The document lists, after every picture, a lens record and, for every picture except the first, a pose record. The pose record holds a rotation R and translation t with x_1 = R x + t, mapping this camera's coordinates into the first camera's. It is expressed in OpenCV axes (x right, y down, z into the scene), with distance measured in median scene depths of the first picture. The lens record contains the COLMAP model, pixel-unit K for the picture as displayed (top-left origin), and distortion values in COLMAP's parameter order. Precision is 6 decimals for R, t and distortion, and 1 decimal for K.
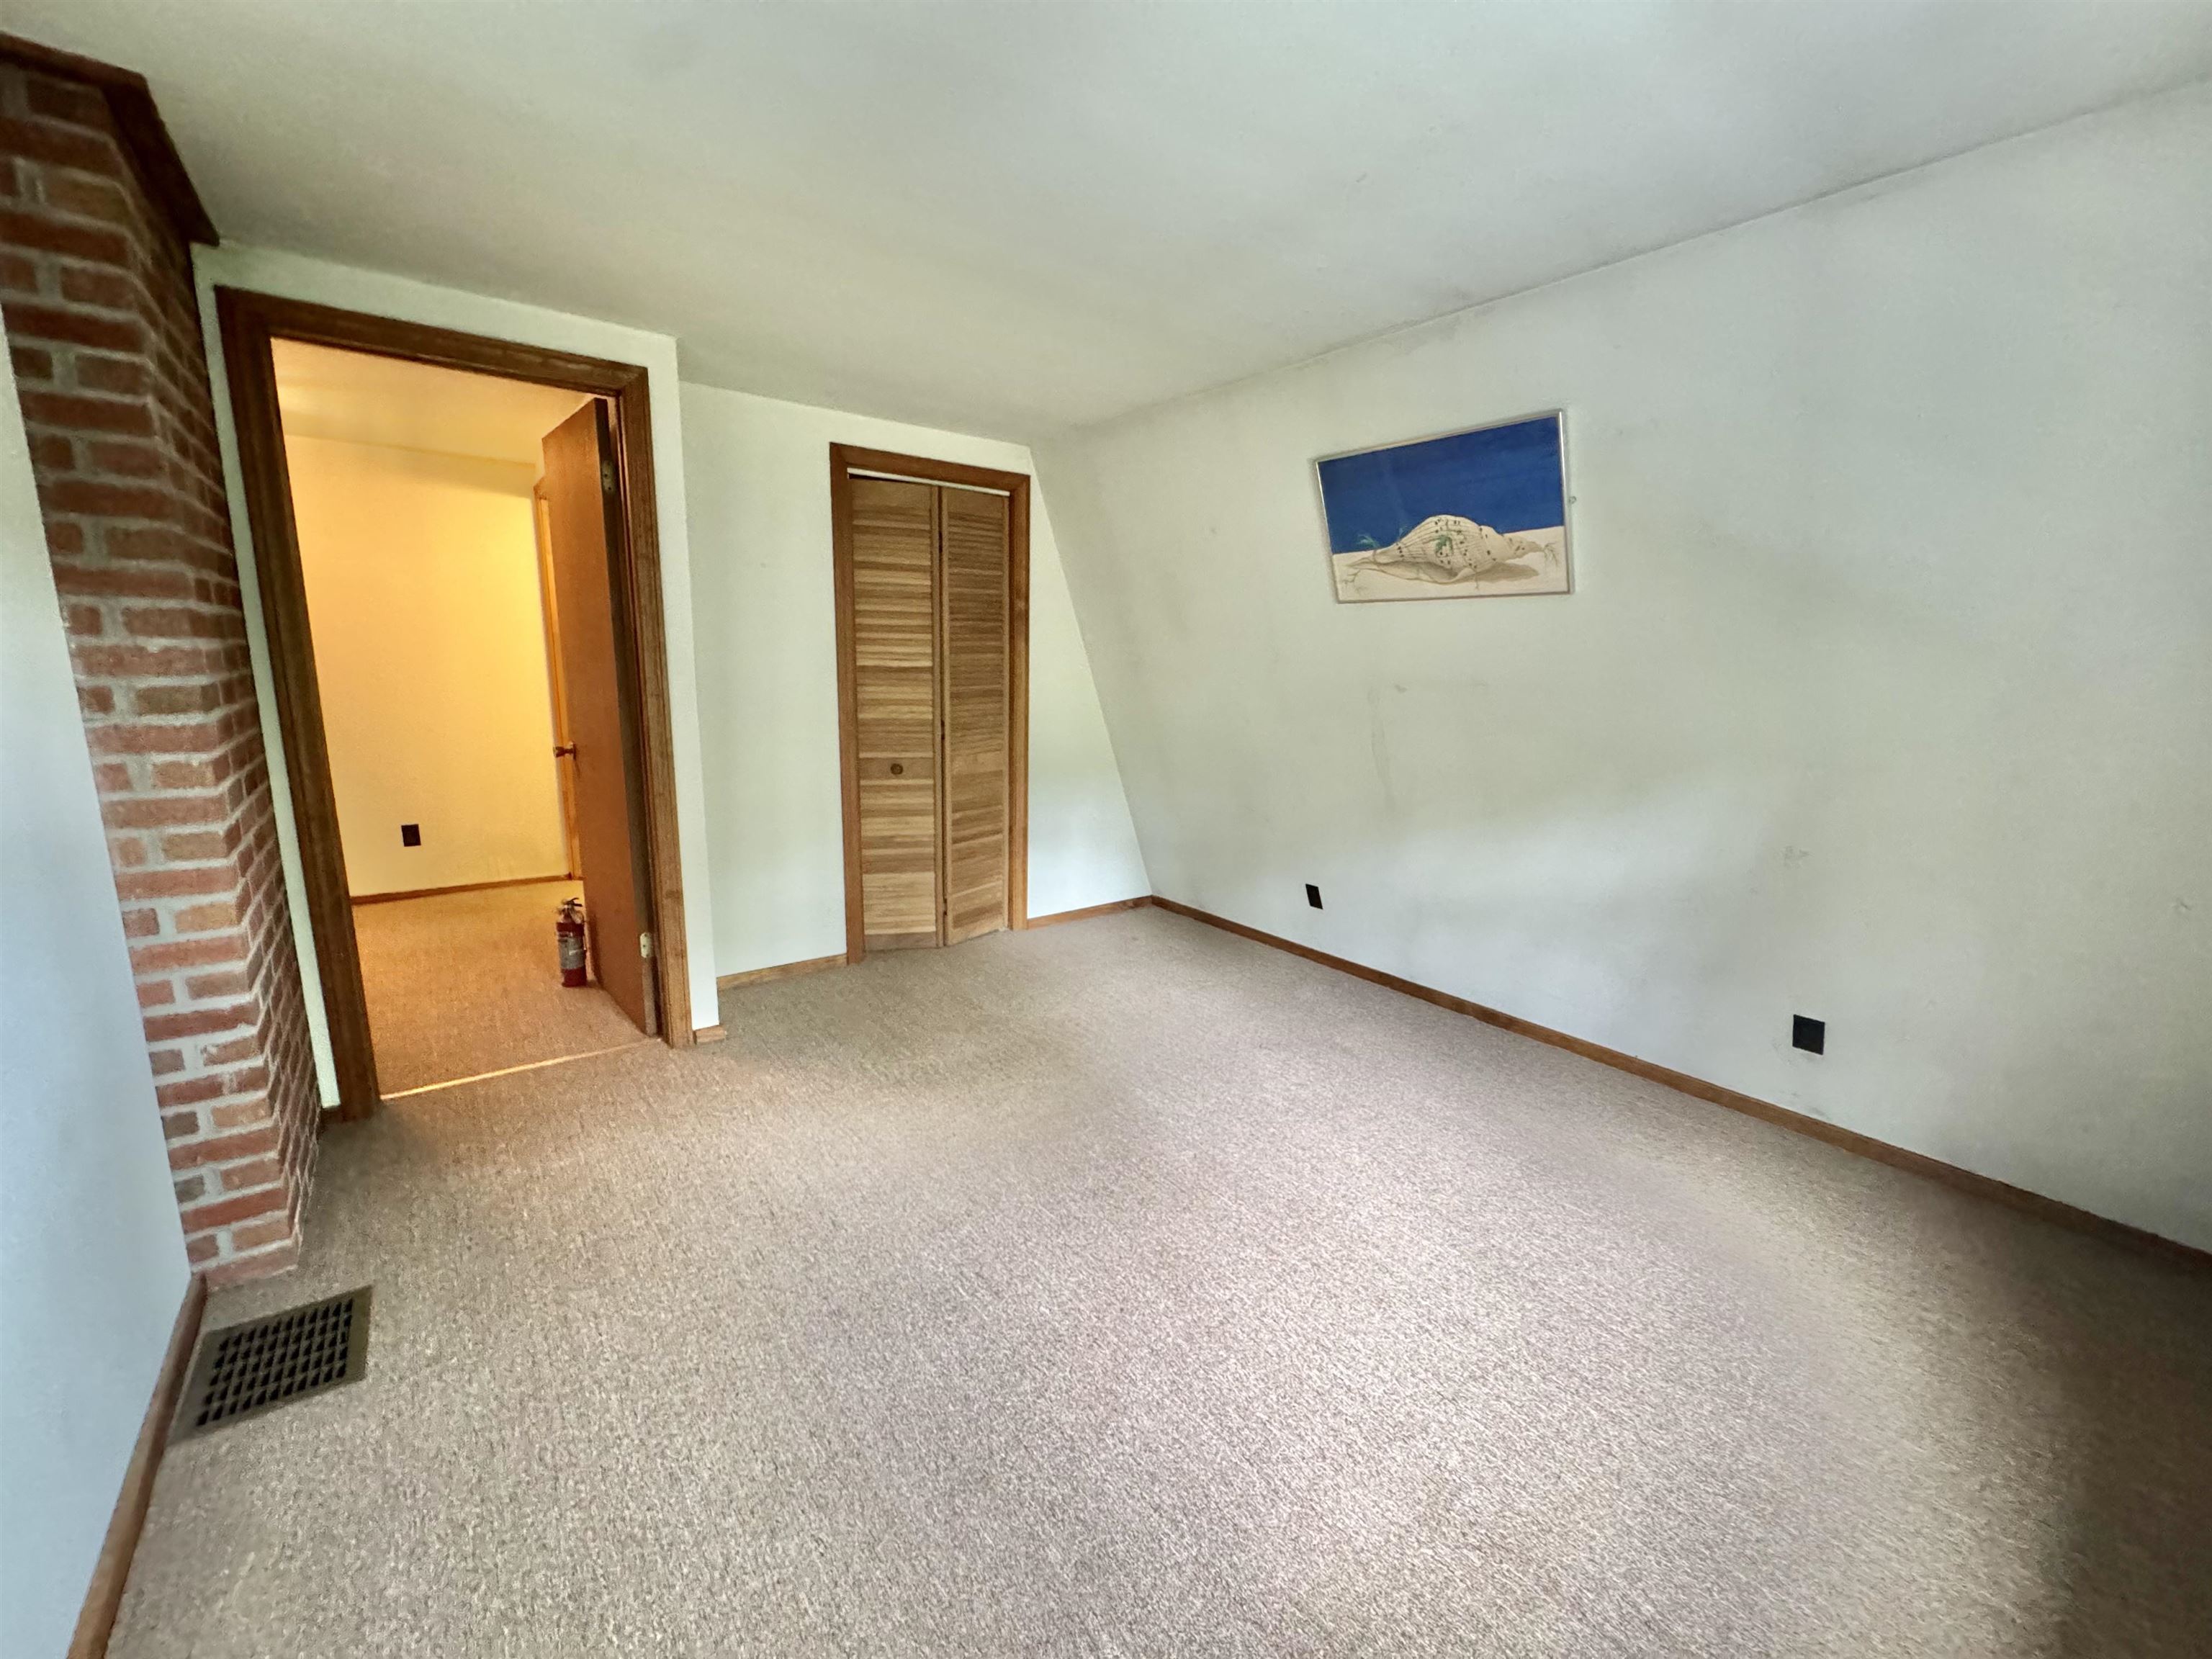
lens RADIAL K [[879.0, 0, 1112.9], [0, 879.0, 836.4], [0, 0, 1]] dist [0.000269, -0.000606]
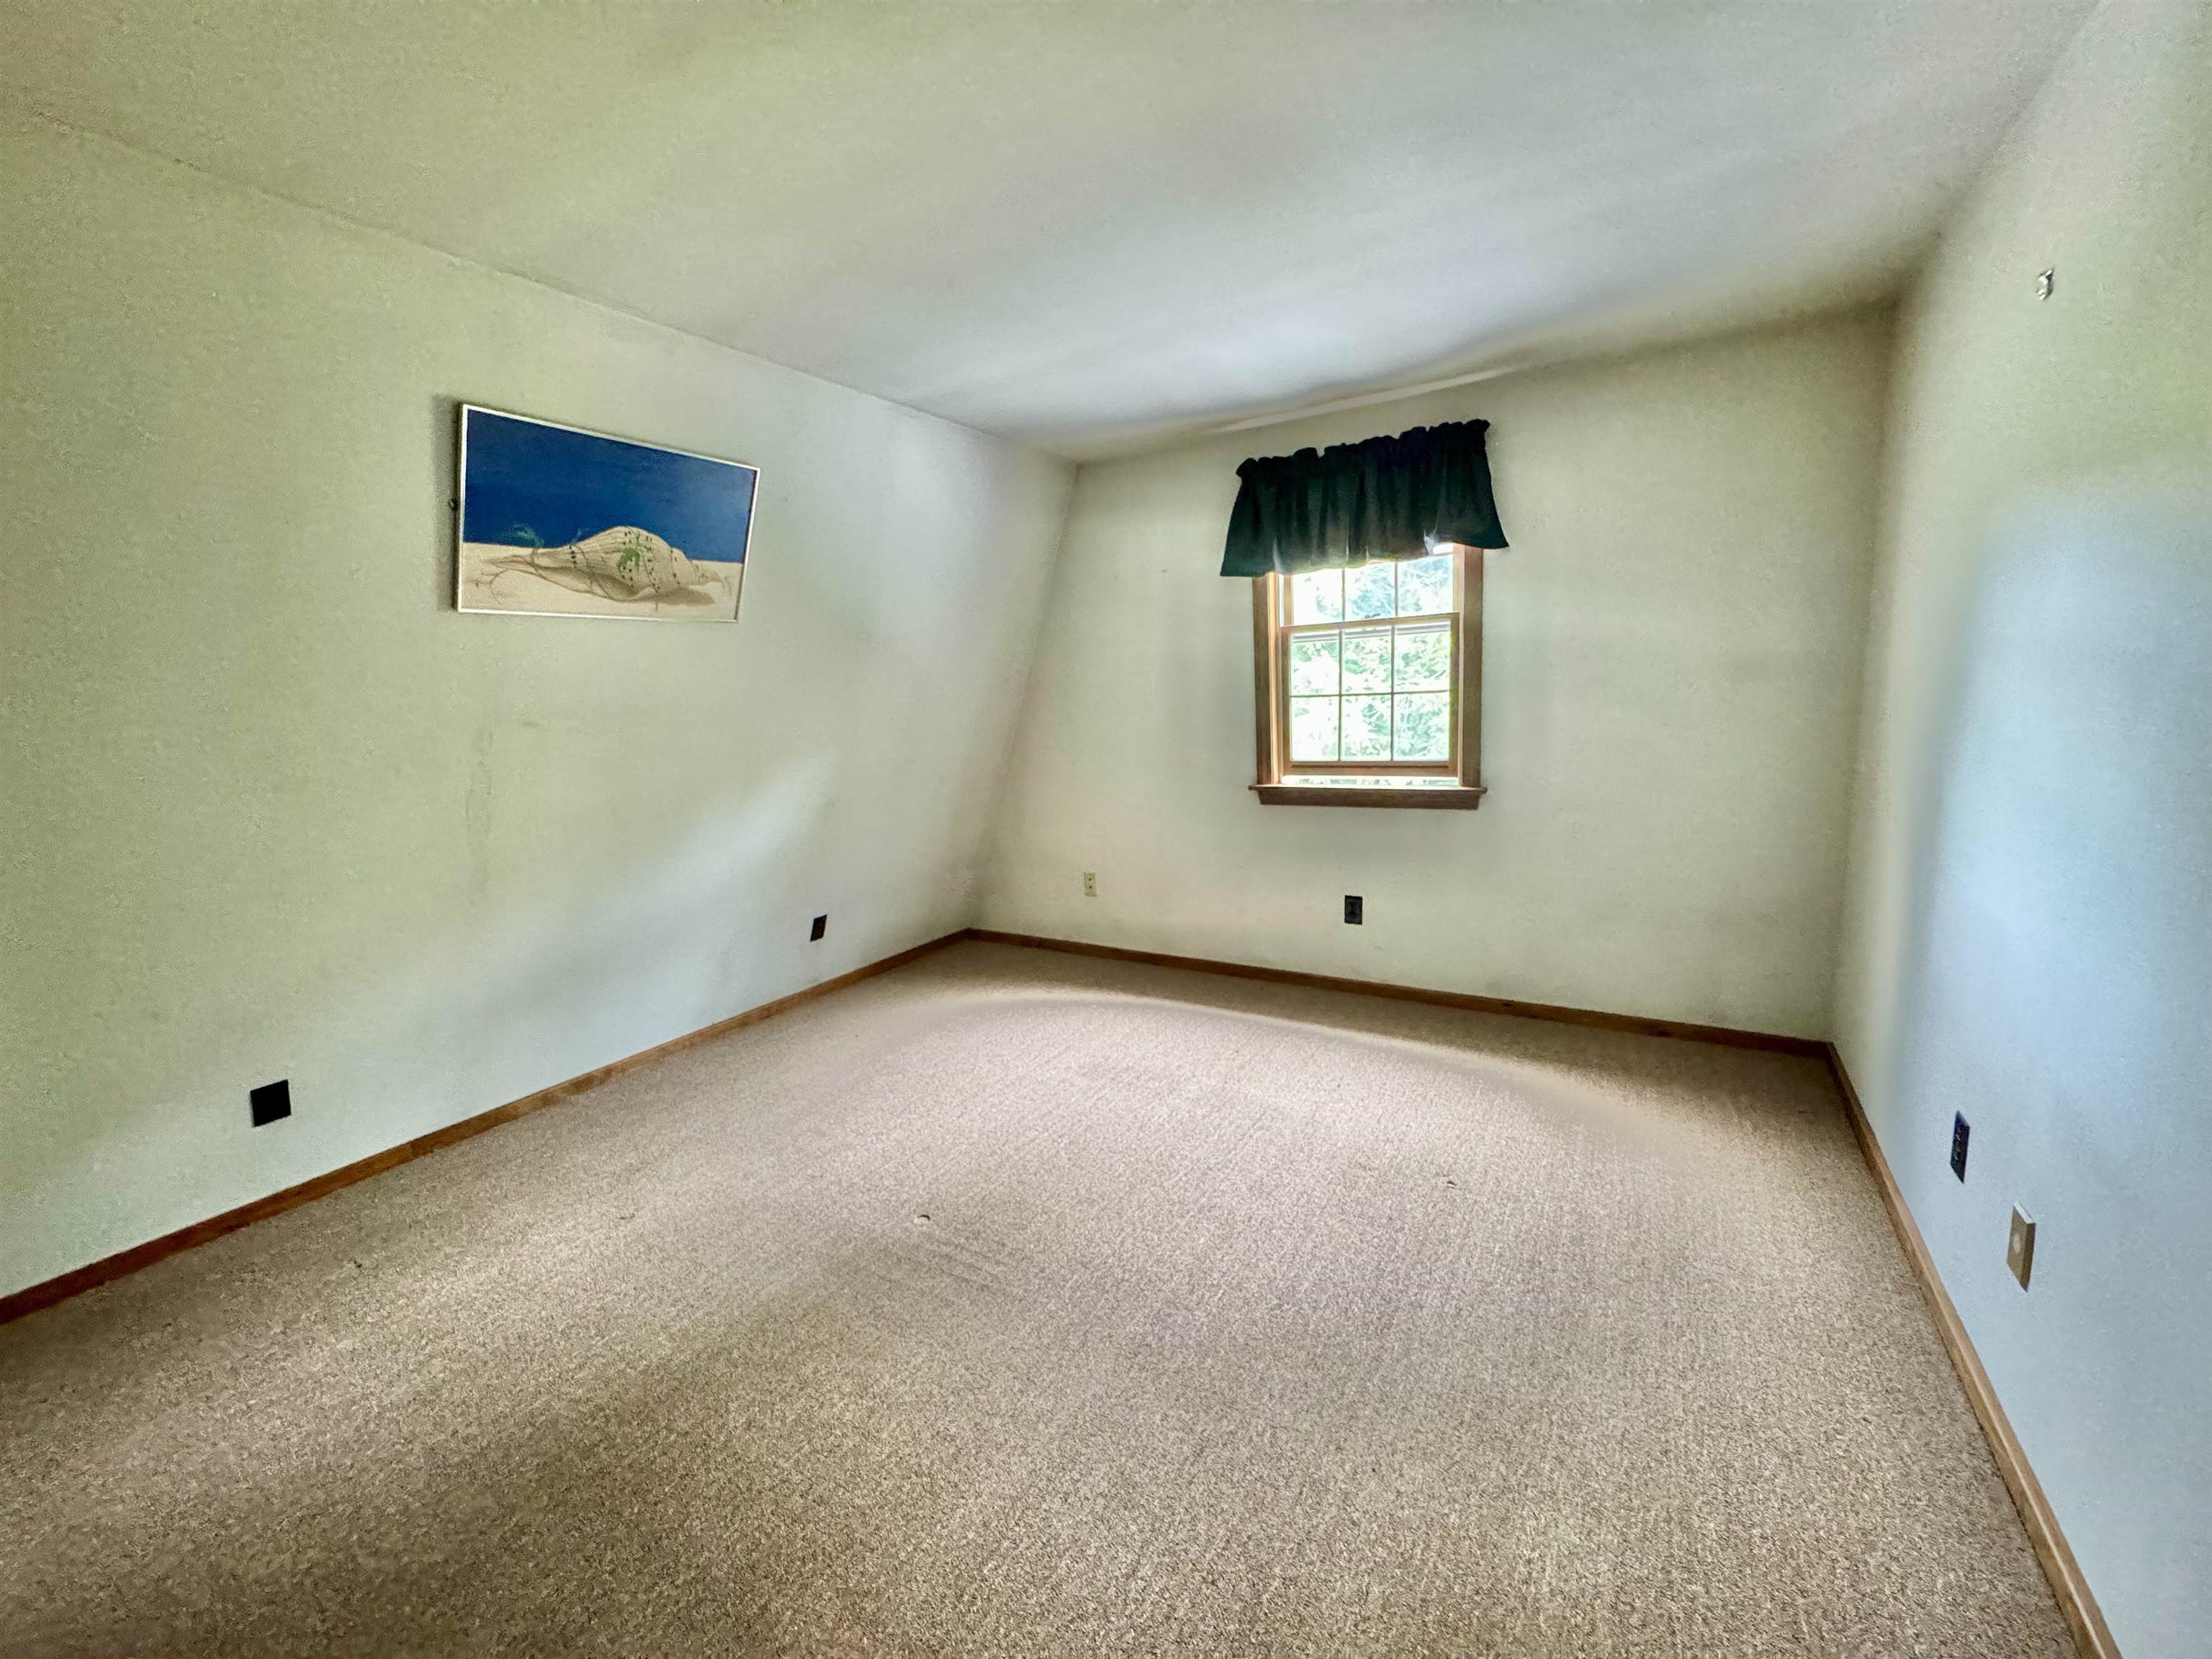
lens RADIAL K [[879.0, 0, 1099.0], [0, 879.0, 822.2], [0, 0, 1]] dist [0.000269, -0.000606]
pose [[-0.338627, -0.156646, 0.927790, -0.679594], [0.218008, 0.946151, 0.239315, -0.185246], [-0.915316, 0.283304, -0.286242, 0.892702]]
